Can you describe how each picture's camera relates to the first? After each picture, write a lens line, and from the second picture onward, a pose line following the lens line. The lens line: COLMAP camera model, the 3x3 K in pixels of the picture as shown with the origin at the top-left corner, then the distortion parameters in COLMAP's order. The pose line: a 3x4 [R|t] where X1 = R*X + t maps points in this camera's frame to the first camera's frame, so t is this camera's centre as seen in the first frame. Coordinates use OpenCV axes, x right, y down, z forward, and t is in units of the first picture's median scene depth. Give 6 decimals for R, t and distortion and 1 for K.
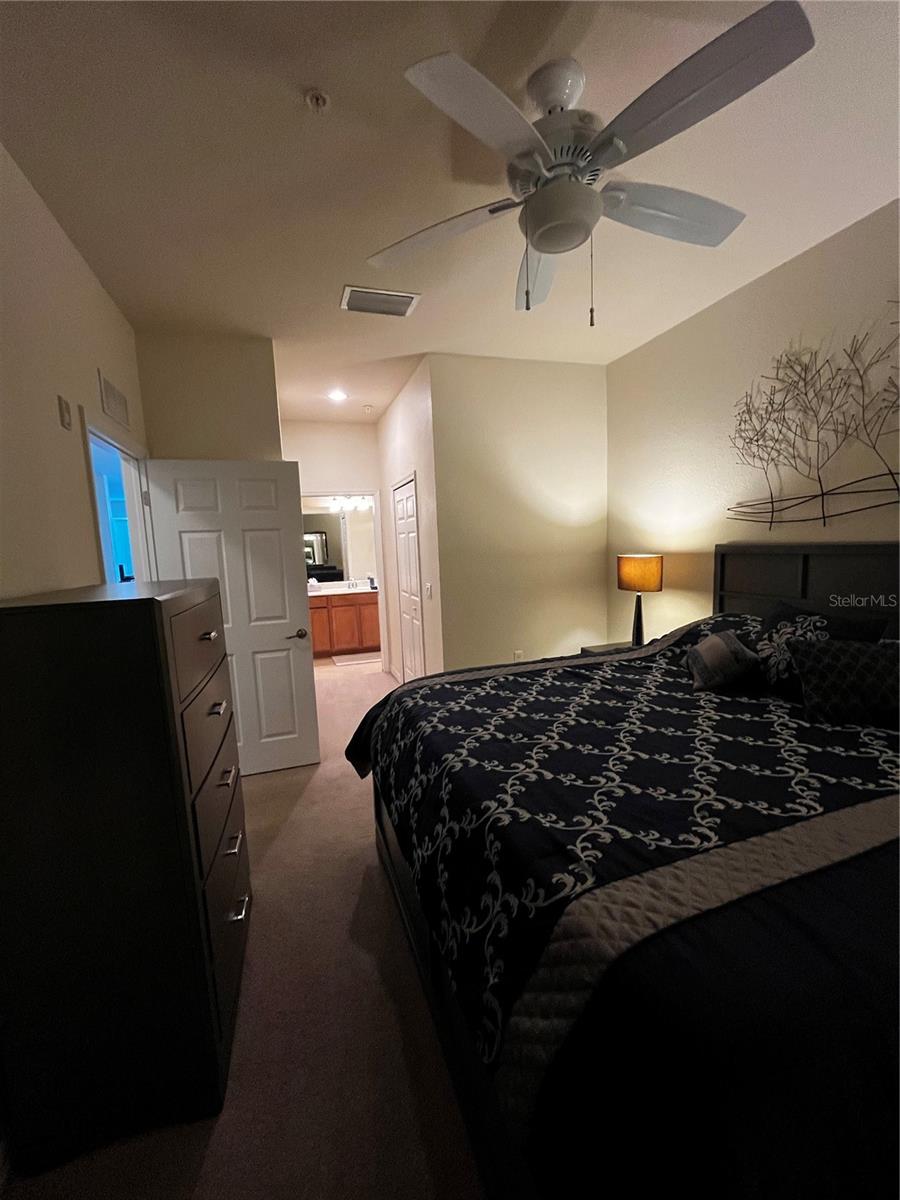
lens RADIAL K [[487.2, 0, 449.7], [0, 487.2, 601.4], [0, 0, 1]] dist [-0.002032, -0.000342]
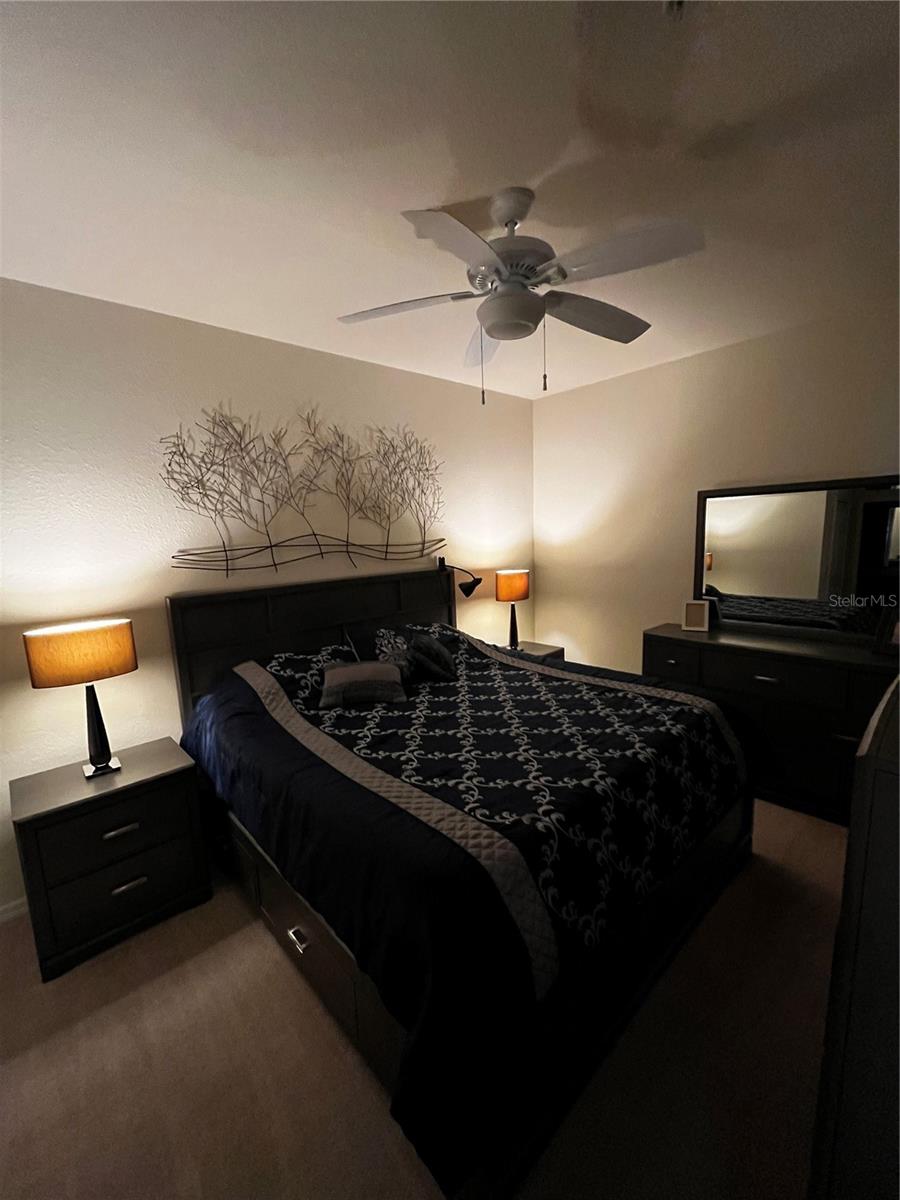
lens RADIAL K [[487.2, 0, 450.3], [0, 487.2, 604.1], [0, 0, 1]] dist [-0.002032, -0.000342]
pose [[-0.398489, -0.079533, 0.913718, -0.535511], [0.164406, 0.973903, 0.156472, -0.193283], [-0.902318, 0.212573, -0.375014, 1.070587]]
